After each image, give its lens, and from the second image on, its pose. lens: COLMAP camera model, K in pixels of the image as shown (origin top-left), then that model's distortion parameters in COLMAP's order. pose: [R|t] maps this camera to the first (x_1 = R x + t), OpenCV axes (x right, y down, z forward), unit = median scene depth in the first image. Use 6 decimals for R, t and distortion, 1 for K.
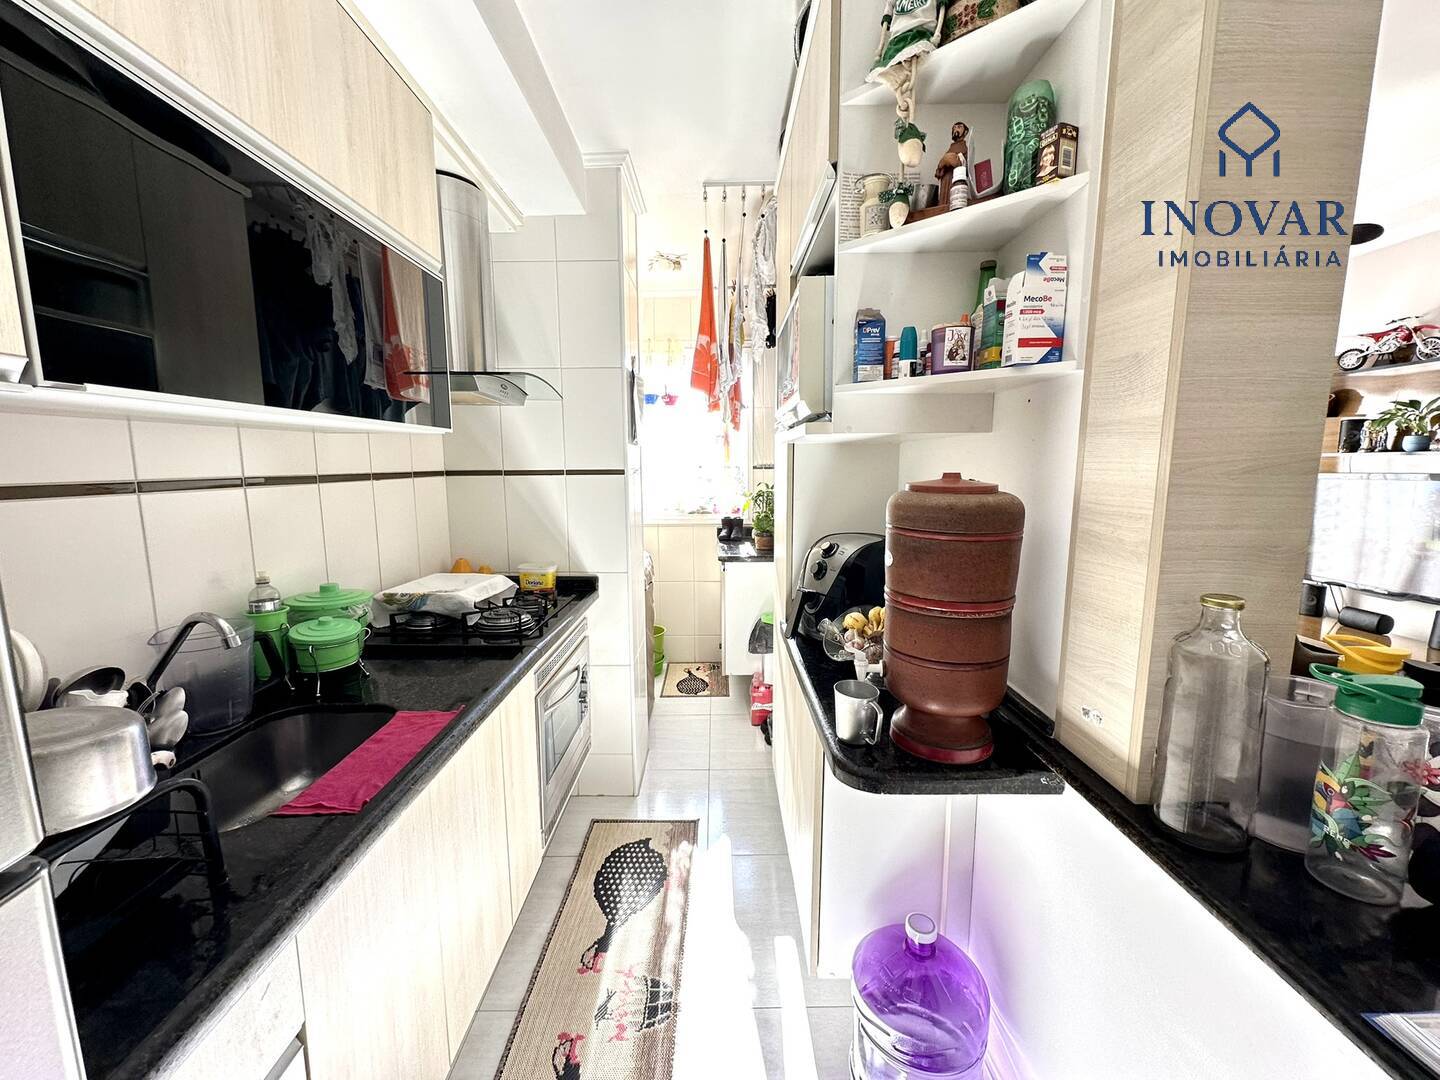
lens RADIAL K [[575.2, 0, 719.4], [0, 575.2, 539.8], [0, 0, 1]] dist [-0.003542, 0.000666]
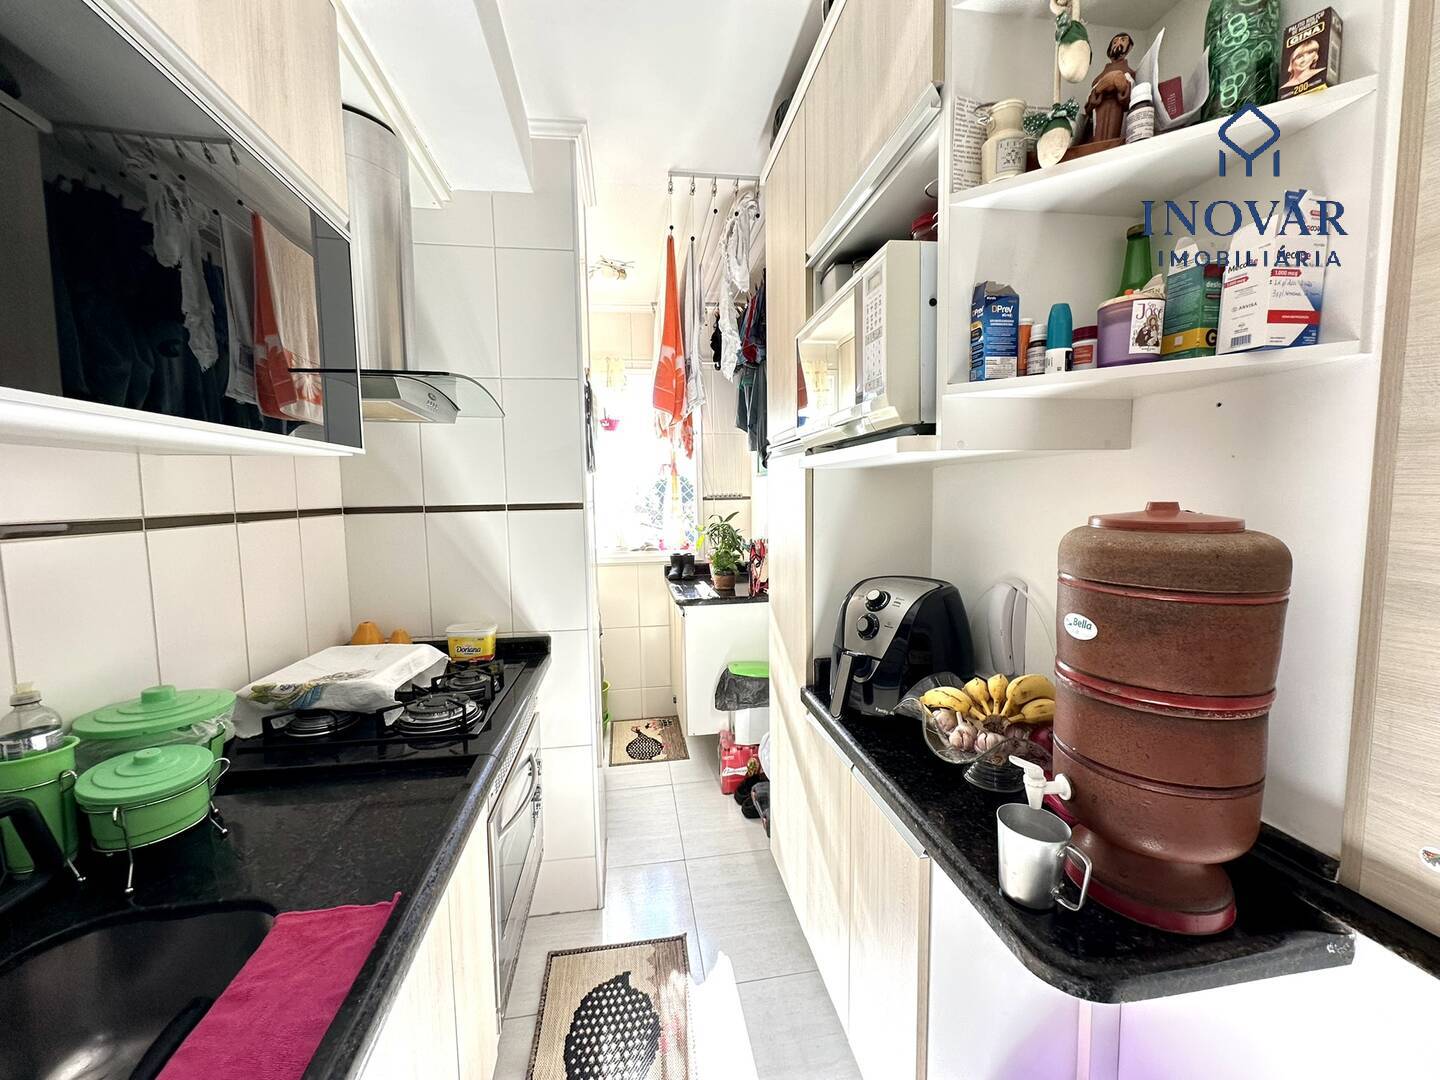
lens RADIAL K [[572.8, 0, 717.3], [0, 572.8, 539.6], [0, 0, 1]] dist [-0.002145, 0.000265]
pose [[0.987665, -0.023399, 0.154821, -0.160393], [0.031679, 0.998184, -0.051227, -0.035304], [-0.153341, 0.055500, 0.986614, 0.267621]]
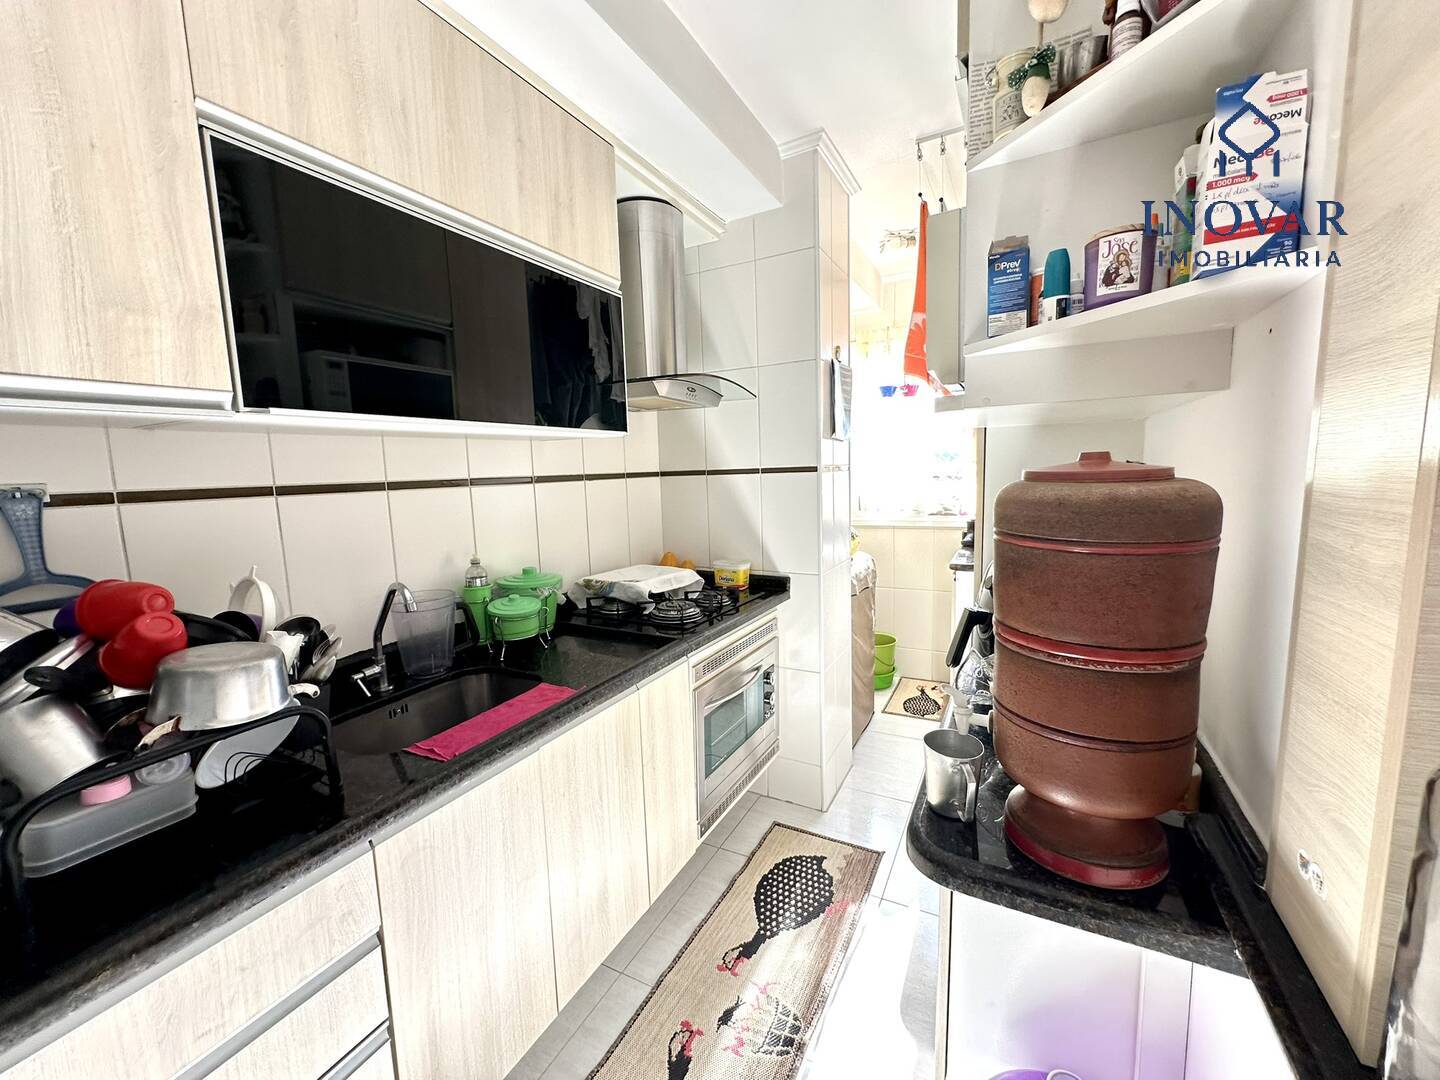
lens RADIAL K [[576.4, 0, 721.0], [0, 576.4, 539.4], [0, 0, 1]] dist [-0.004076, 0.000755]
pose [[0.882137, 0.033450, -0.469804, 0.225643], [-0.035026, 0.999372, 0.005388, -0.001521], [0.469689, 0.011703, 0.882754, 0.131984]]
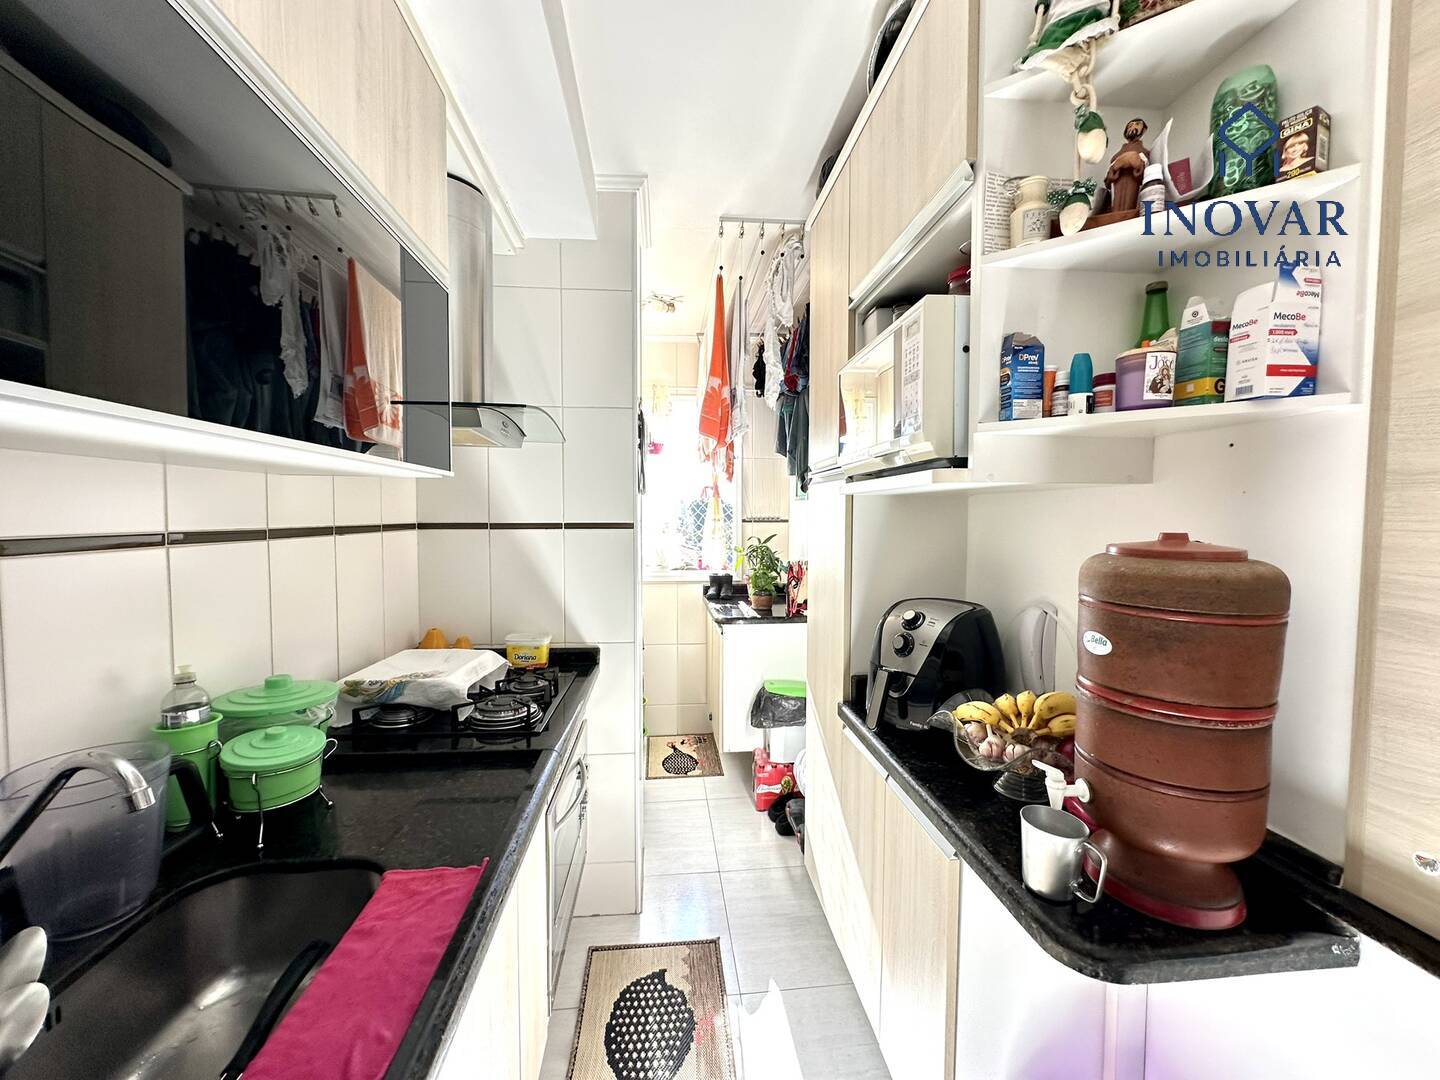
lens RADIAL K [[575.2, 0, 719.4], [0, 575.2, 539.8], [0, 0, 1]] dist [-0.003542, 0.000666]
pose [[0.994853, 0.003052, 0.101280, -0.191421], [0.006093, 0.995936, -0.089858, -0.027730], [-0.101143, 0.090013, 0.990792, 0.196863]]
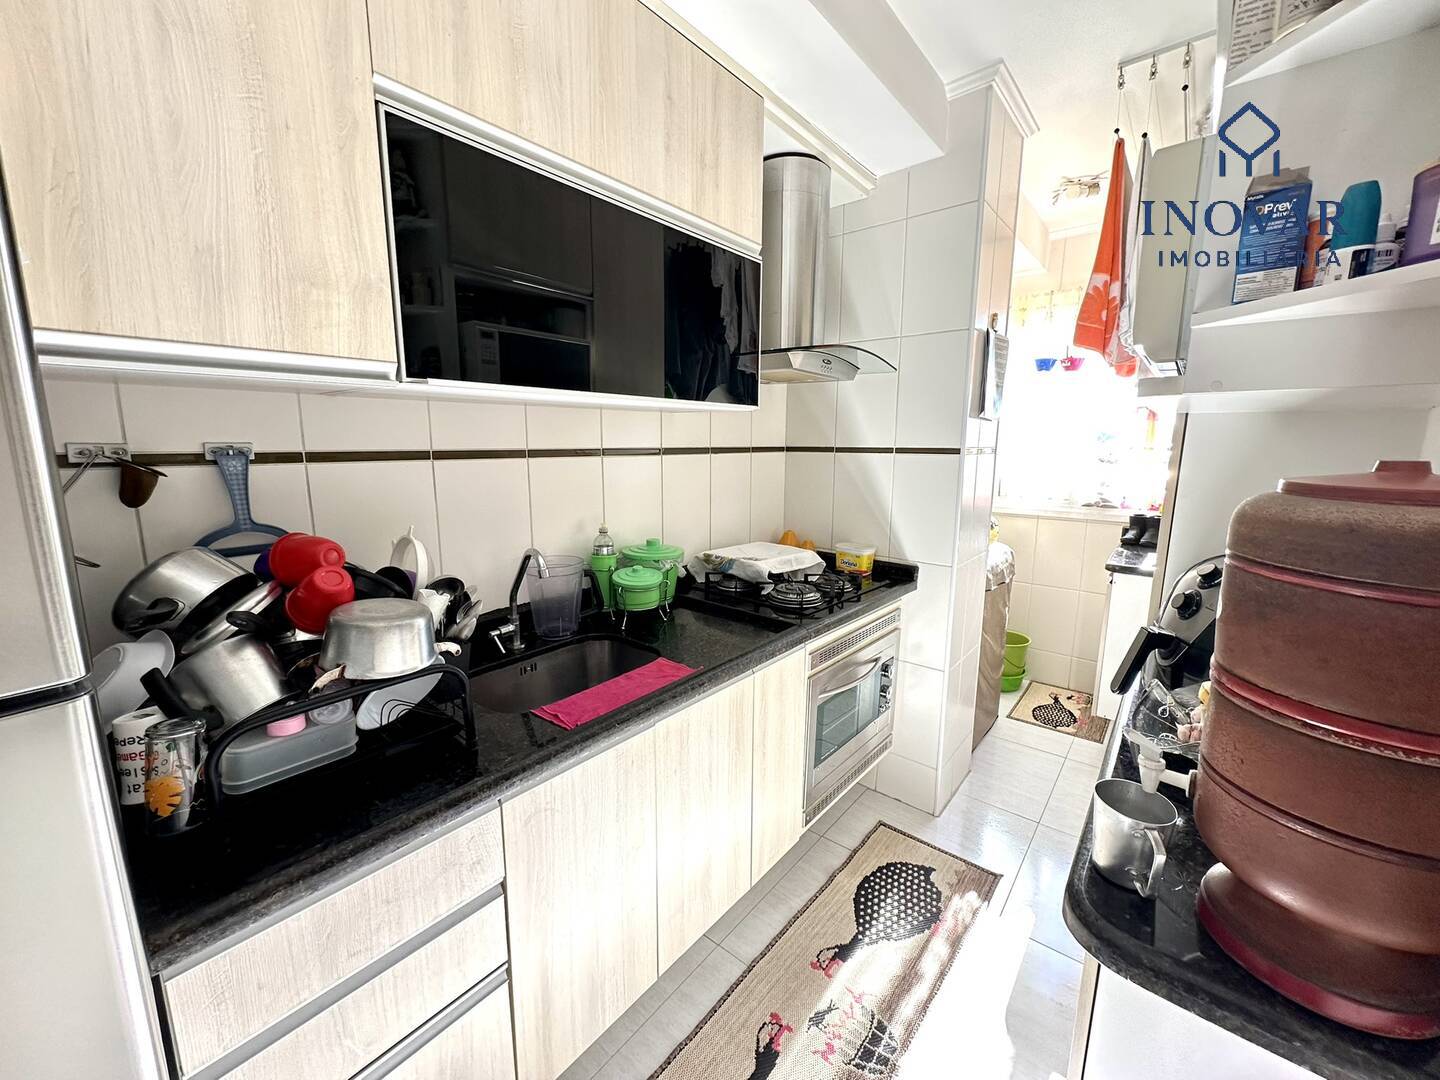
lens RADIAL K [[574.3, 0, 719.1], [0, 574.3, 539.6], [0, 0, 1]] dist [-0.003623, 0.000838]
pose [[0.767512, 0.116590, -0.630343, 0.179844], [-0.093832, 0.993163, 0.069447, -0.018268], [0.634130, 0.005844, 0.773204, 0.158865]]
